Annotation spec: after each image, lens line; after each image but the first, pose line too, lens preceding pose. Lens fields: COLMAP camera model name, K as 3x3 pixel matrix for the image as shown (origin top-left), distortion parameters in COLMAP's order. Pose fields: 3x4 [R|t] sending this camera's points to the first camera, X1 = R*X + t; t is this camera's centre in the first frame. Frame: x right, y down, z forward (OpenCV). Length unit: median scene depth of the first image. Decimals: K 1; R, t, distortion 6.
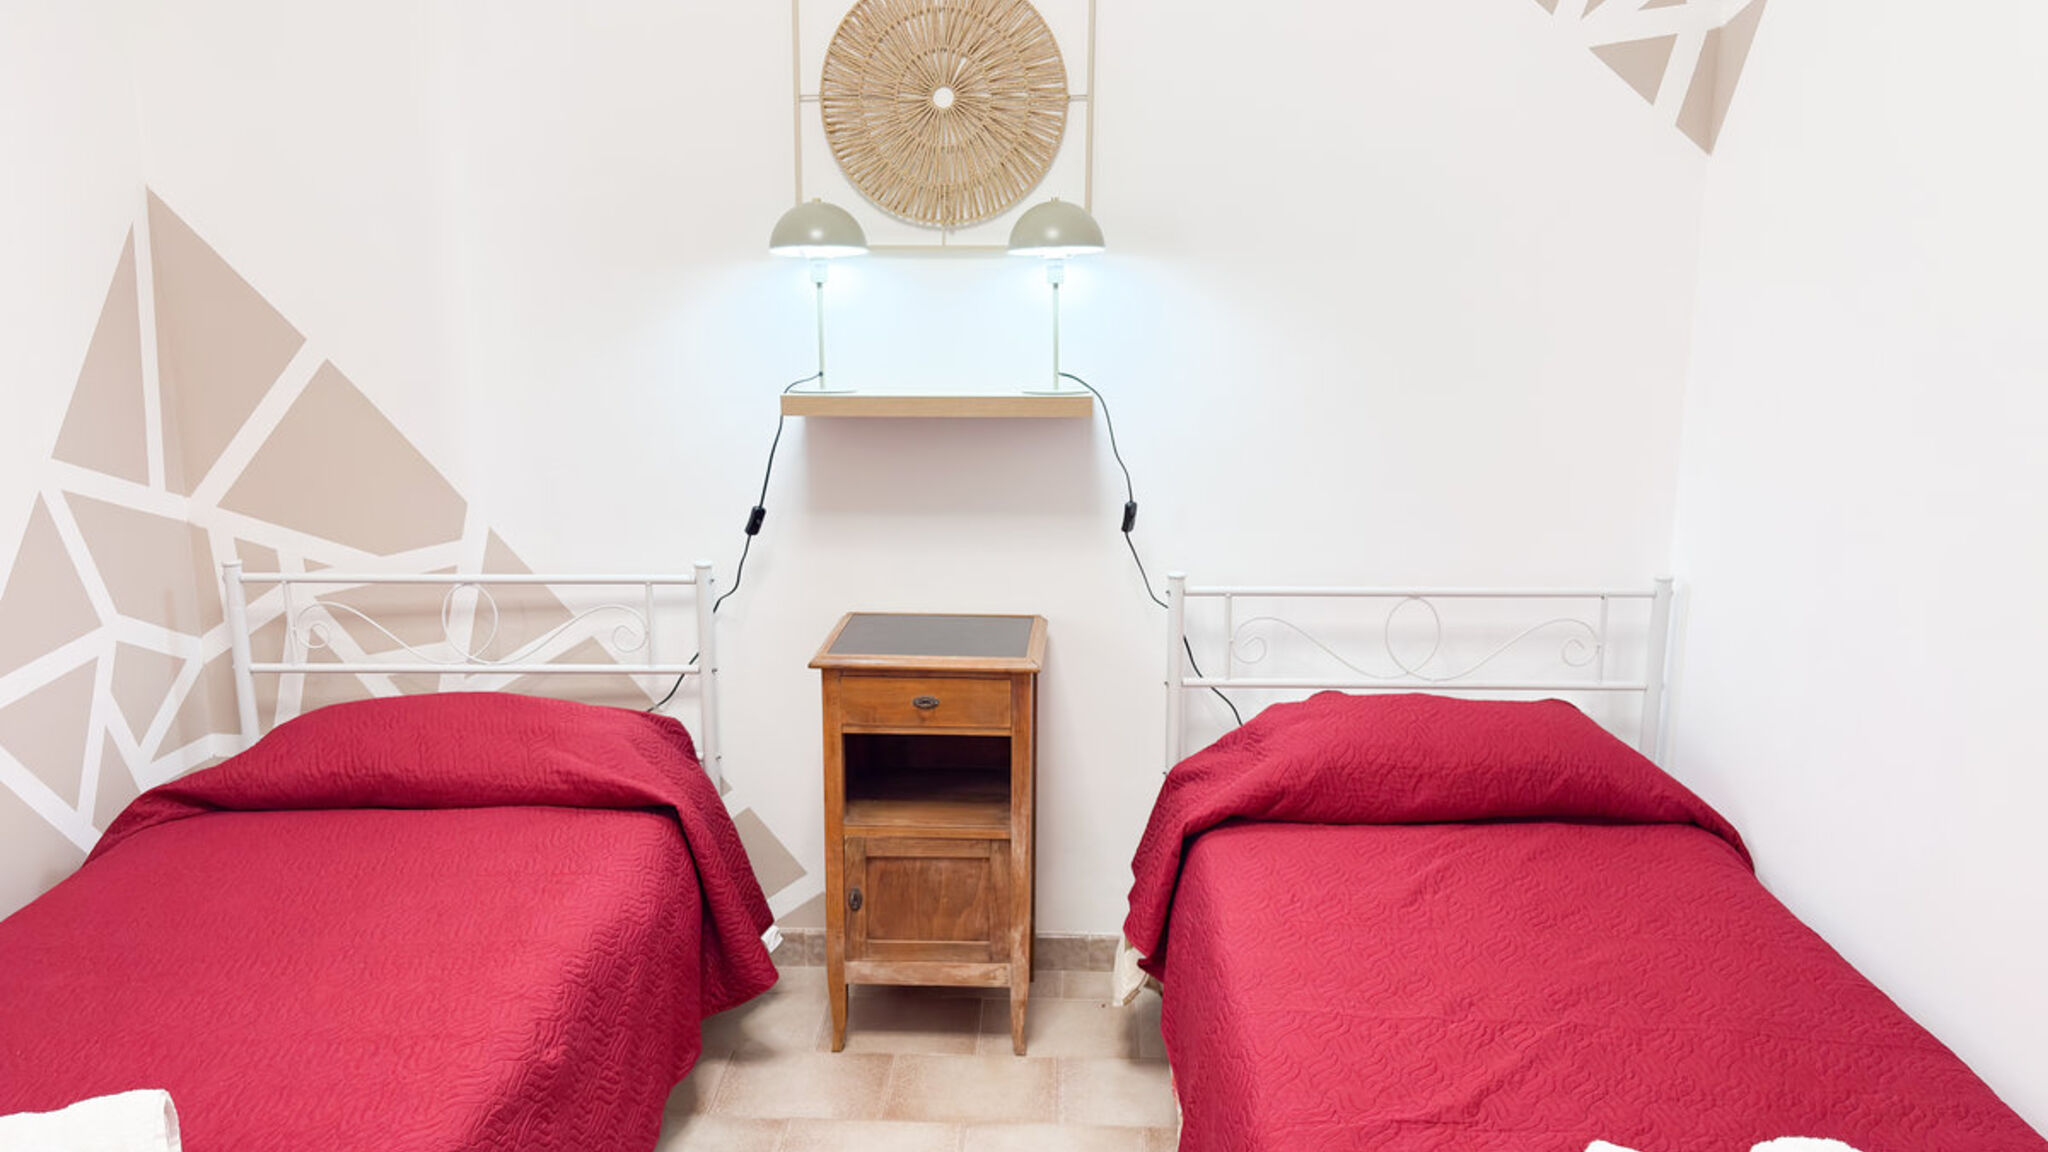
lens RADIAL K [[1586.8, 0, 1035.1], [0, 1586.8, 601.6], [0, 0, 1]] dist [0.126584, -0.224053]
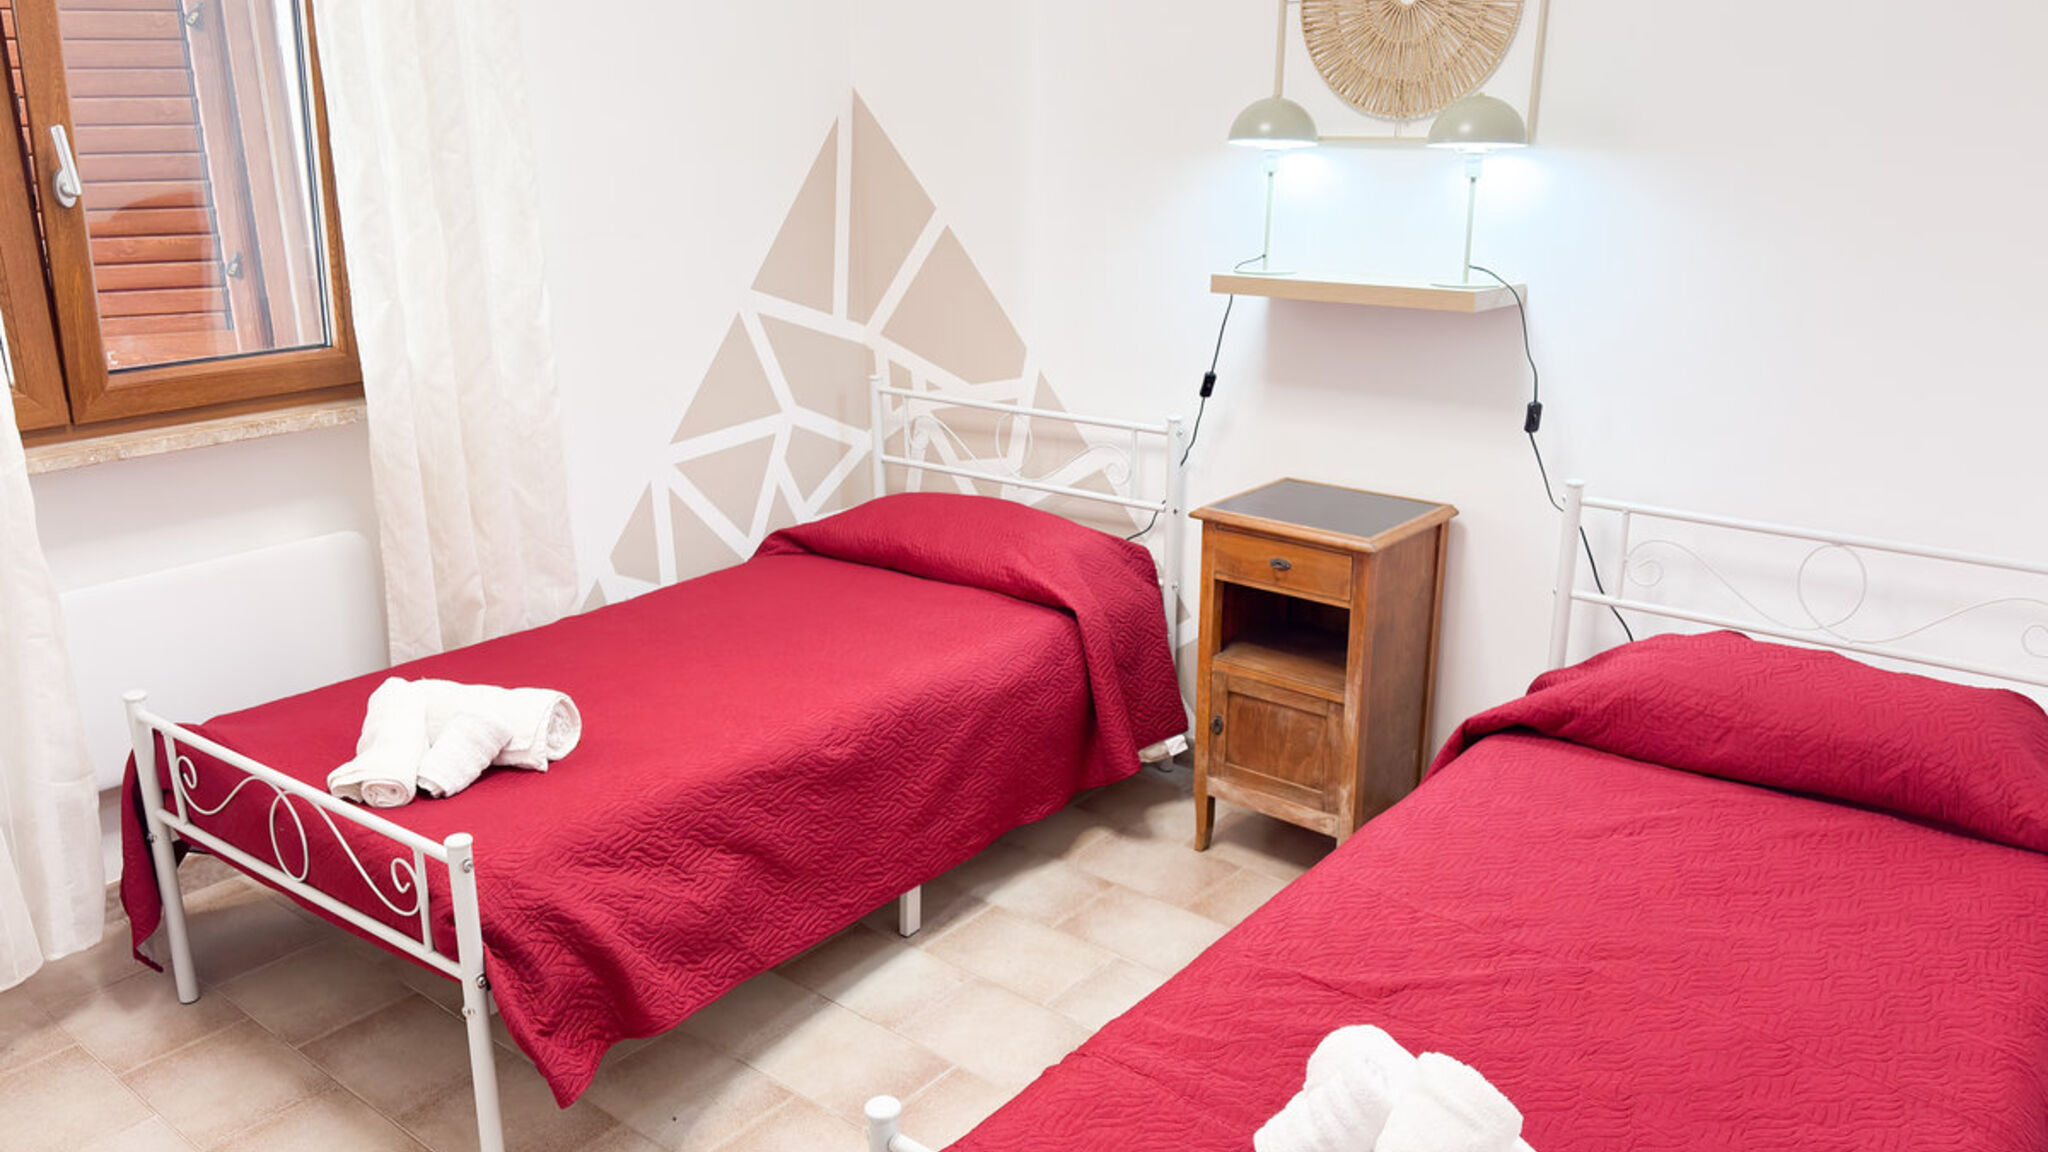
lens RADIAL K [[1586.8, 0, 1035.1], [0, 1586.8, 601.6], [0, 0, 1]] dist [0.126584, -0.224053]
pose [[0.790342, 0.181647, -0.585119, 0.430746], [-0.131259, 0.983064, 0.127891, -0.028758], [0.598441, -0.024275, 0.800799, 0.011245]]
